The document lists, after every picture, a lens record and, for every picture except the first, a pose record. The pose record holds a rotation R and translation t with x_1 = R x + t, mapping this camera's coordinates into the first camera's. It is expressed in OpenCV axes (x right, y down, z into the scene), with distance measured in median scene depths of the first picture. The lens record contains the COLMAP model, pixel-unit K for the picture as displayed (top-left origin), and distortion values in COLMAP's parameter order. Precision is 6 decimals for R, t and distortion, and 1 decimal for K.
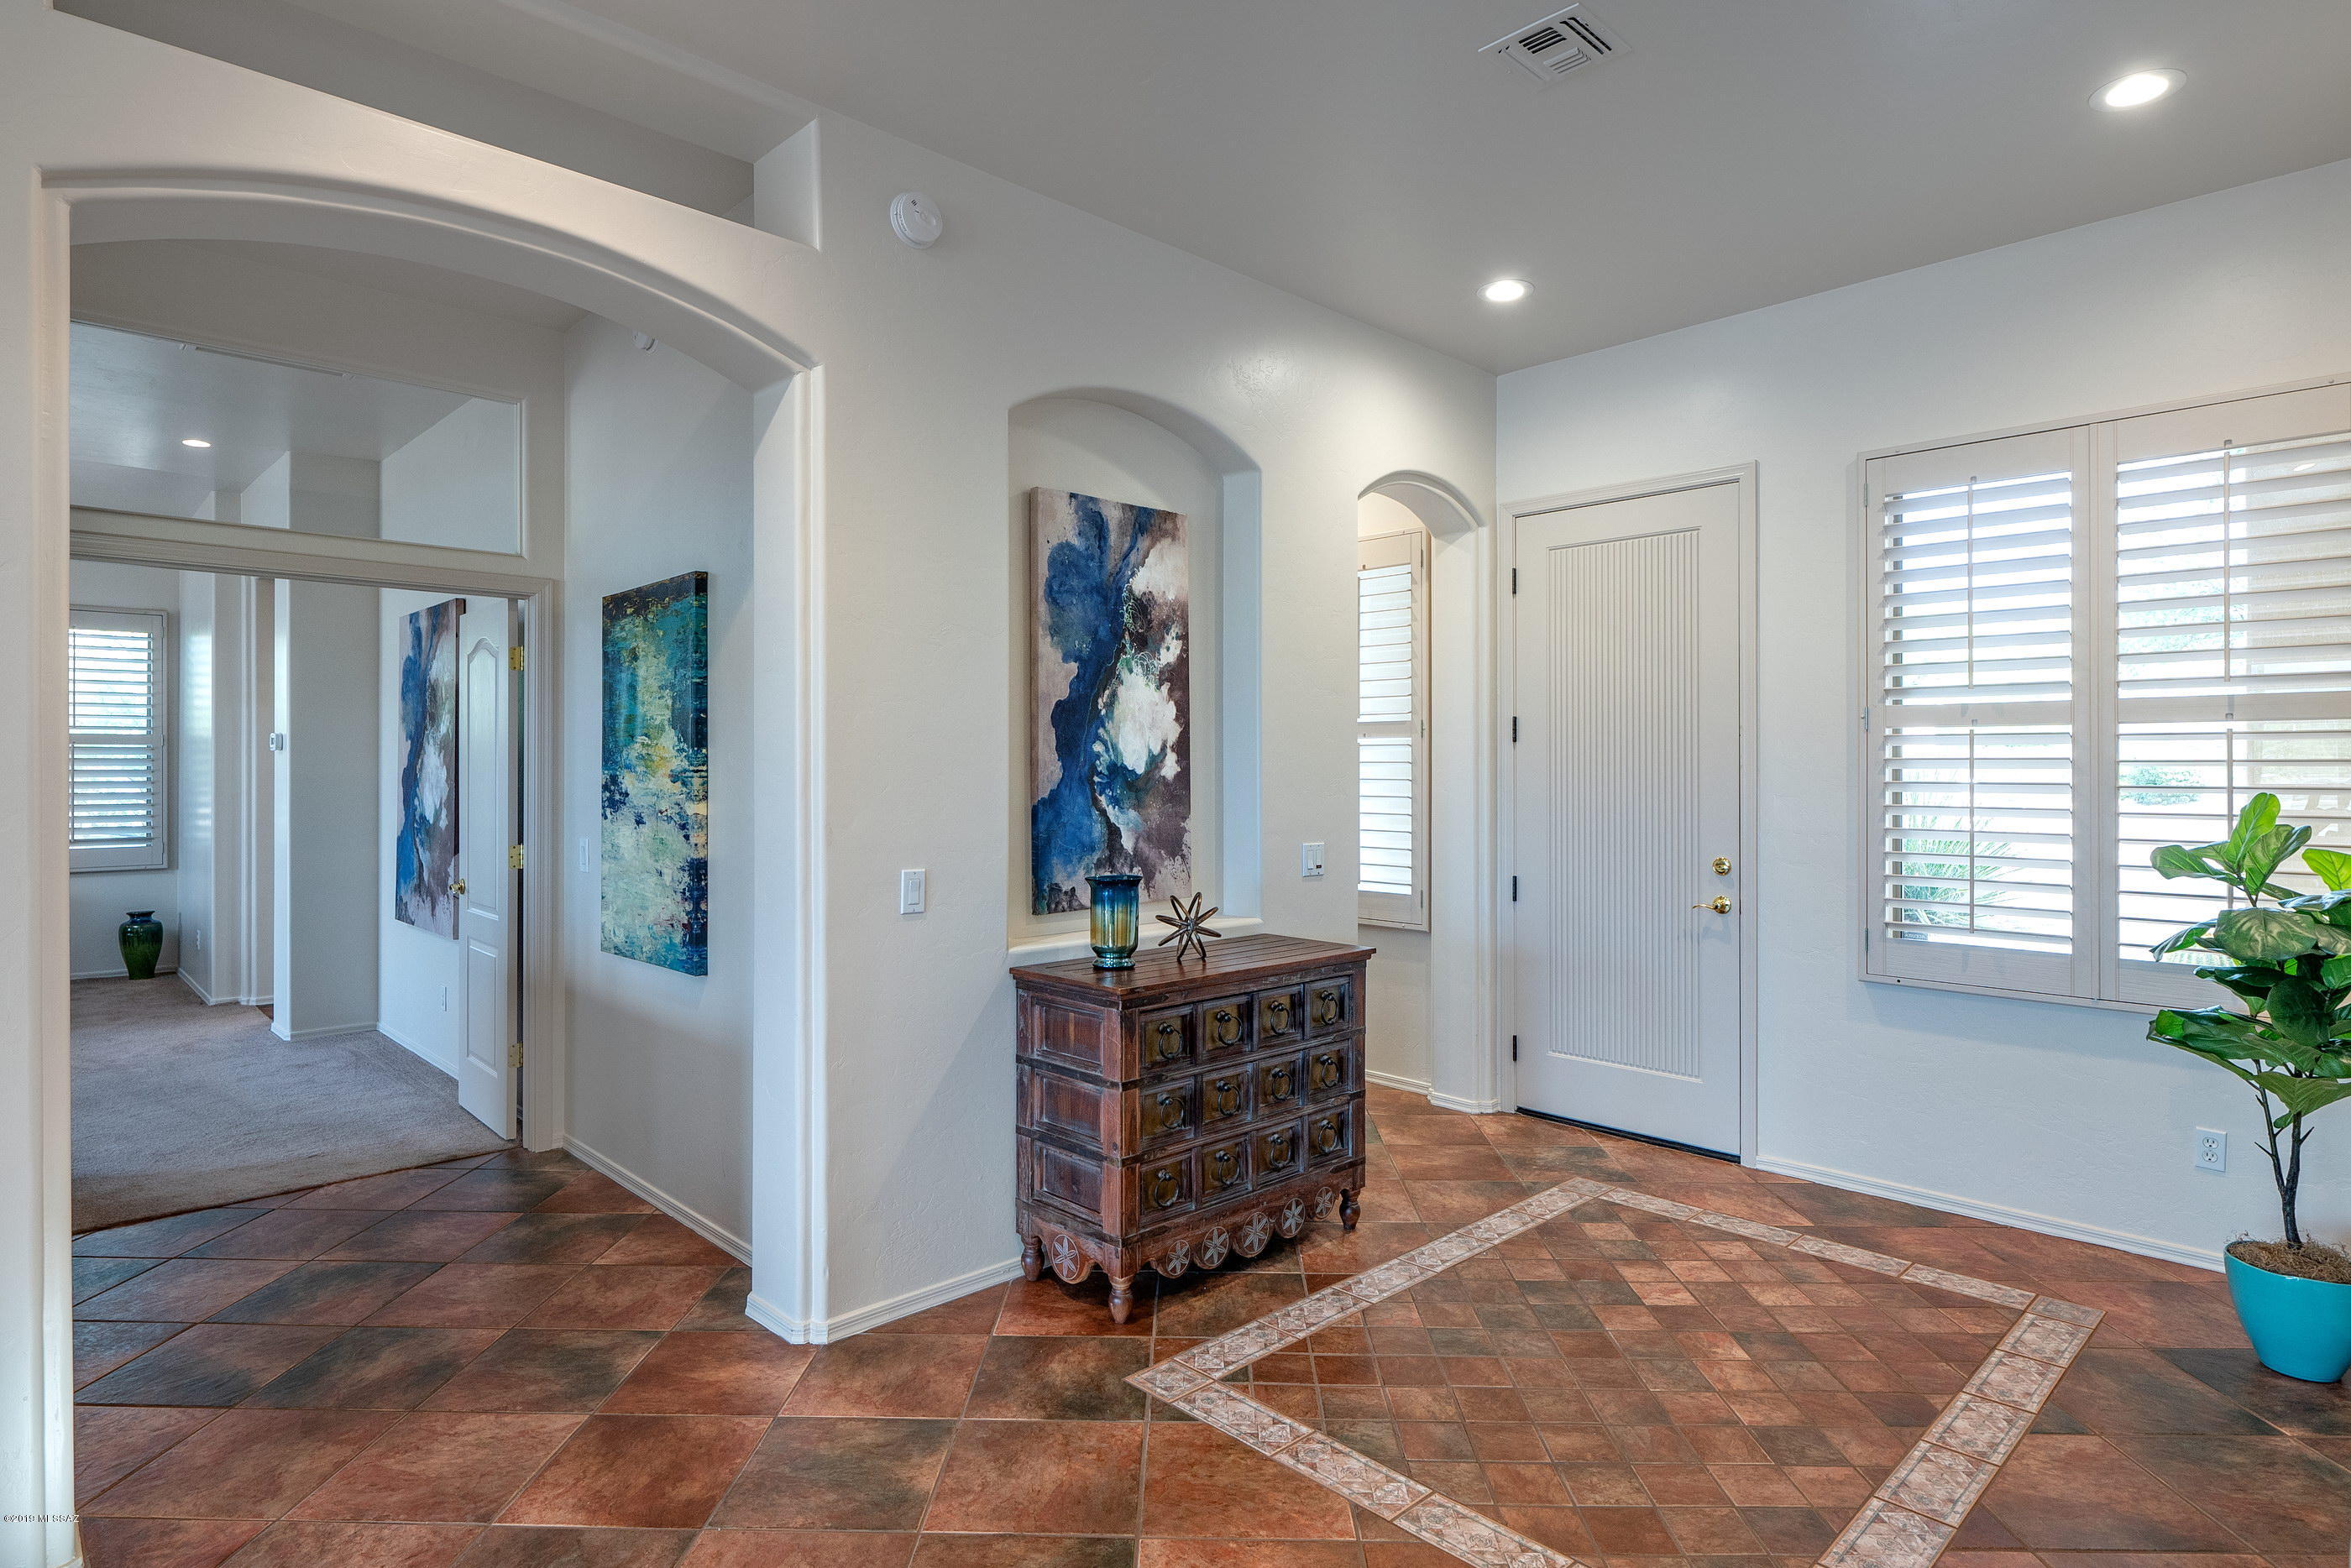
lens RADIAL K [[1241.8, 0, 1158.2], [0, 1241.8, 779.8], [0, 0, 1]] dist [-0.006284, -0.002813]
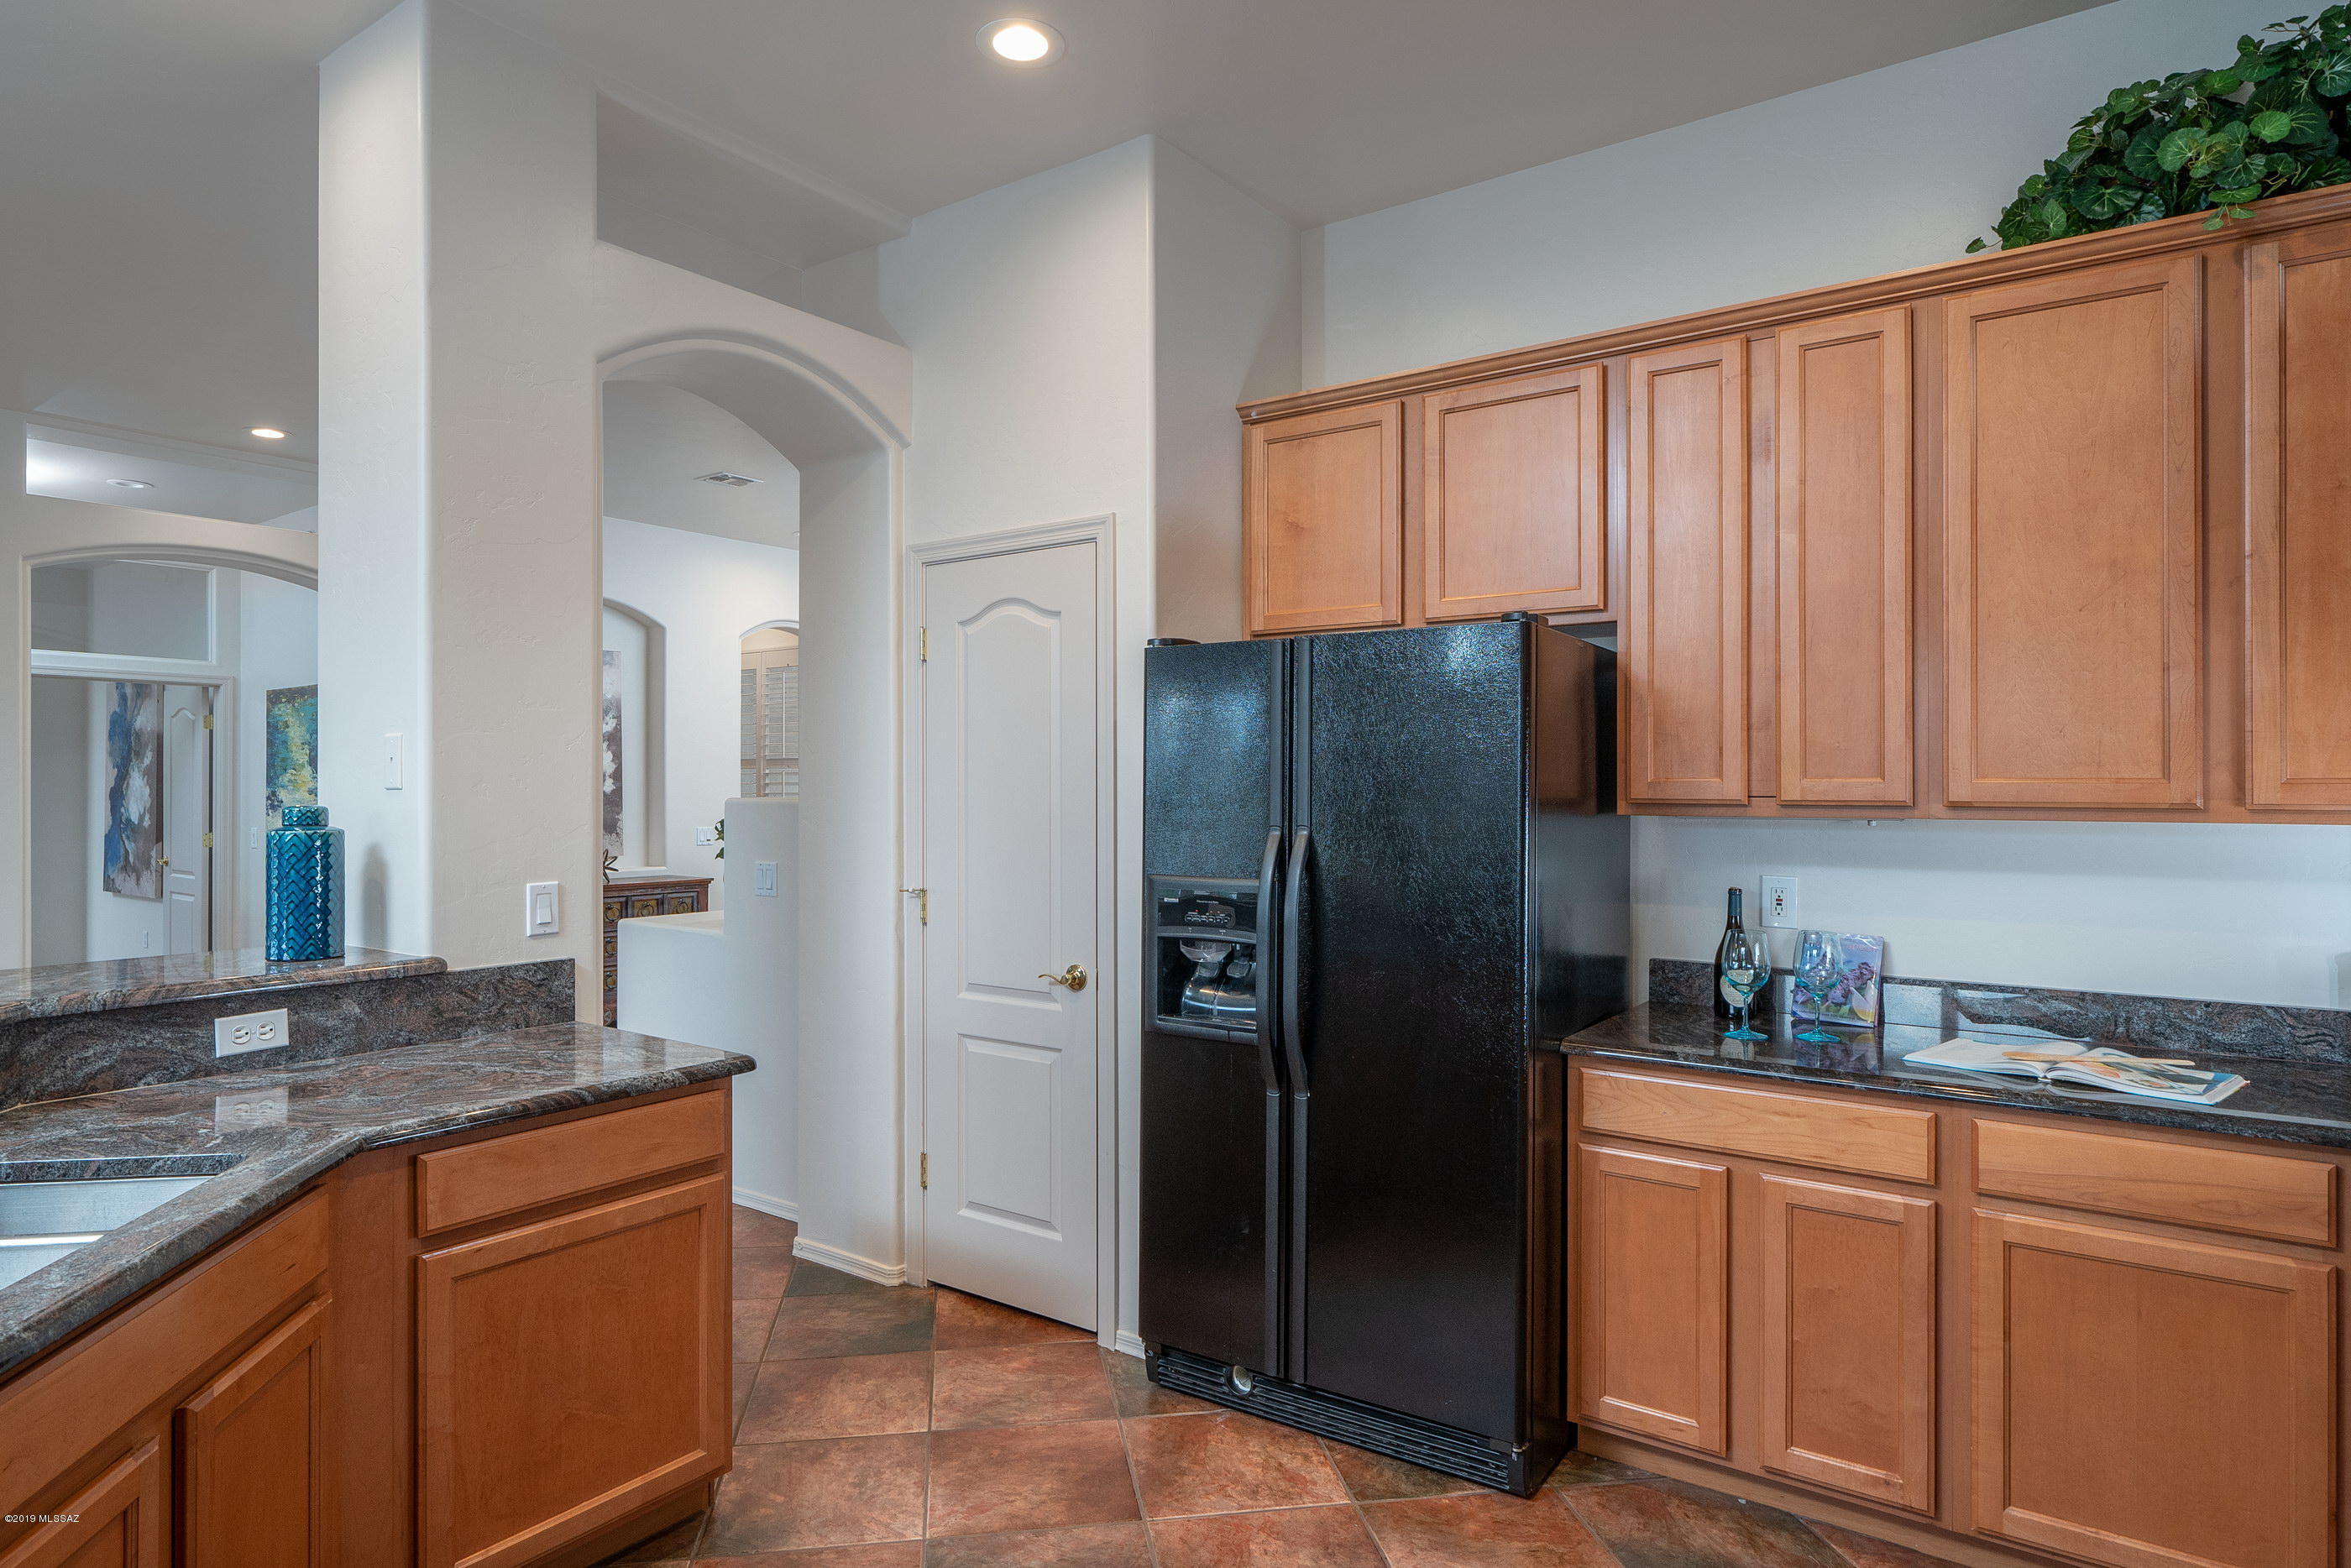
lens RADIAL K [[1270.9, 0, 1187.5], [0, 1270.9, 789.0], [0, 0, 1]] dist [0.005335, 0.001602]
pose [[0.978532, -0.000527, 0.206096, 0.363165], [0.002200, 0.999966, -0.007888, 0.008157], [-0.206085, 0.008172, 0.978500, -0.824606]]
